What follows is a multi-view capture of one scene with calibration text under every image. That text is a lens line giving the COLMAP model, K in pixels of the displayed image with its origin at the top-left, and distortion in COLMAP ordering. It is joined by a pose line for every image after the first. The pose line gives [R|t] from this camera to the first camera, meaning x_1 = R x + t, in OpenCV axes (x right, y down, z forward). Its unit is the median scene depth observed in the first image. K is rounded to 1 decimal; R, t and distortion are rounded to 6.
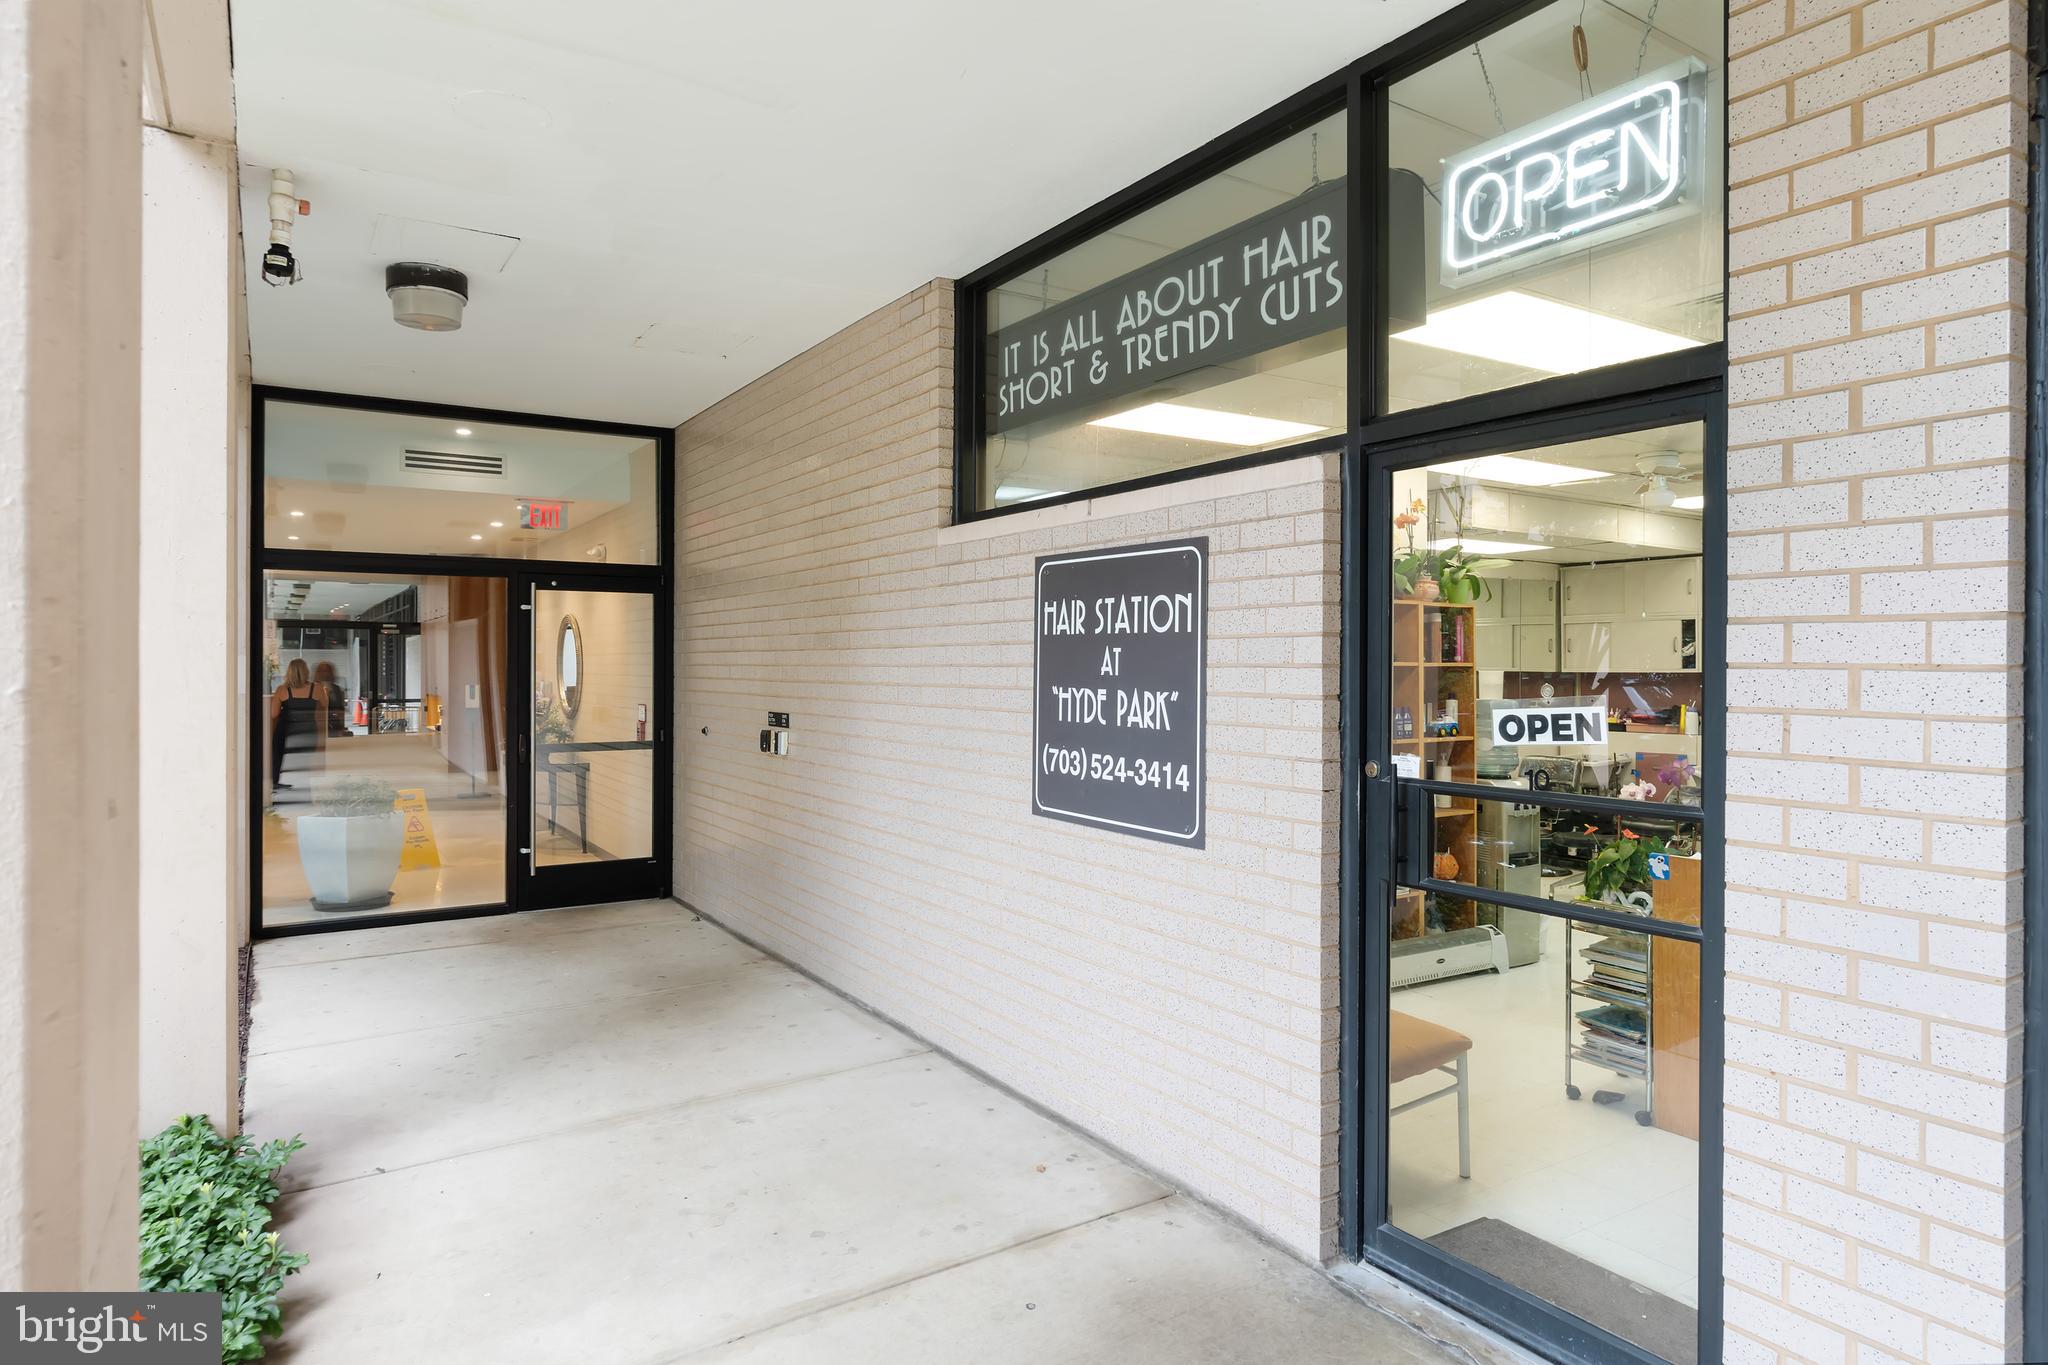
lens RADIAL K [[1171.6, 0, 1024.4], [0, 1171.6, 675.1], [0, 0, 1]] dist [0.000361, 0.000006]
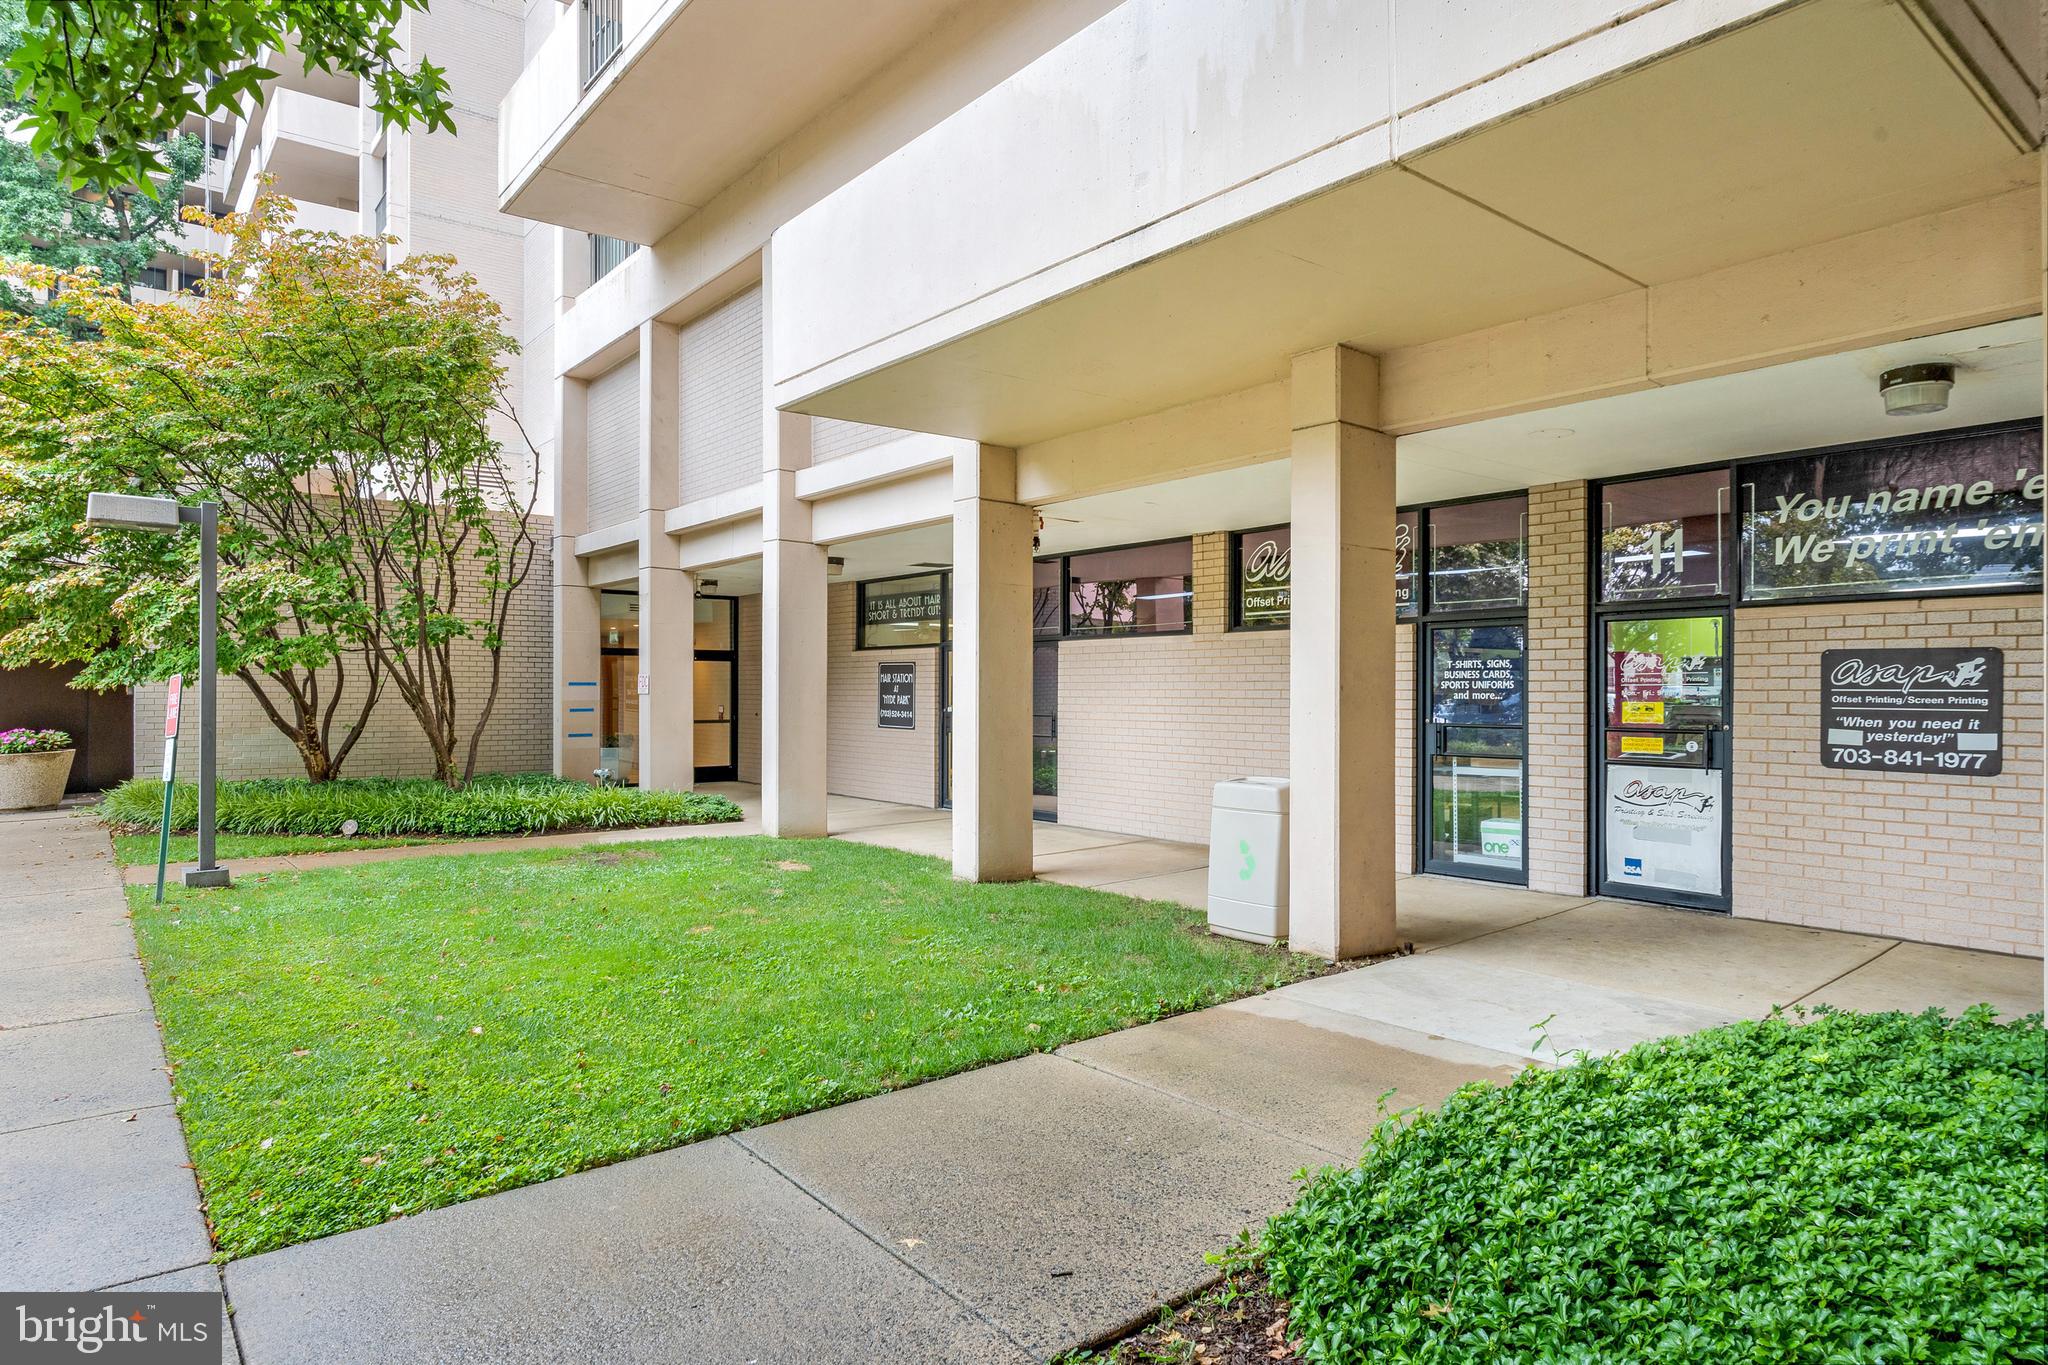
lens RADIAL K [[1171.6, 0, 1024.1], [0, 1171.6, 685.3], [0, 0, 1]] dist [0.000361, 0.000006]
pose [[0.993082, -0.002325, 0.117403, 0.034686], [0.003301, 0.999962, -0.008118, 0.010847], [-0.117380, 0.008450, 0.993051, -3.109634]]
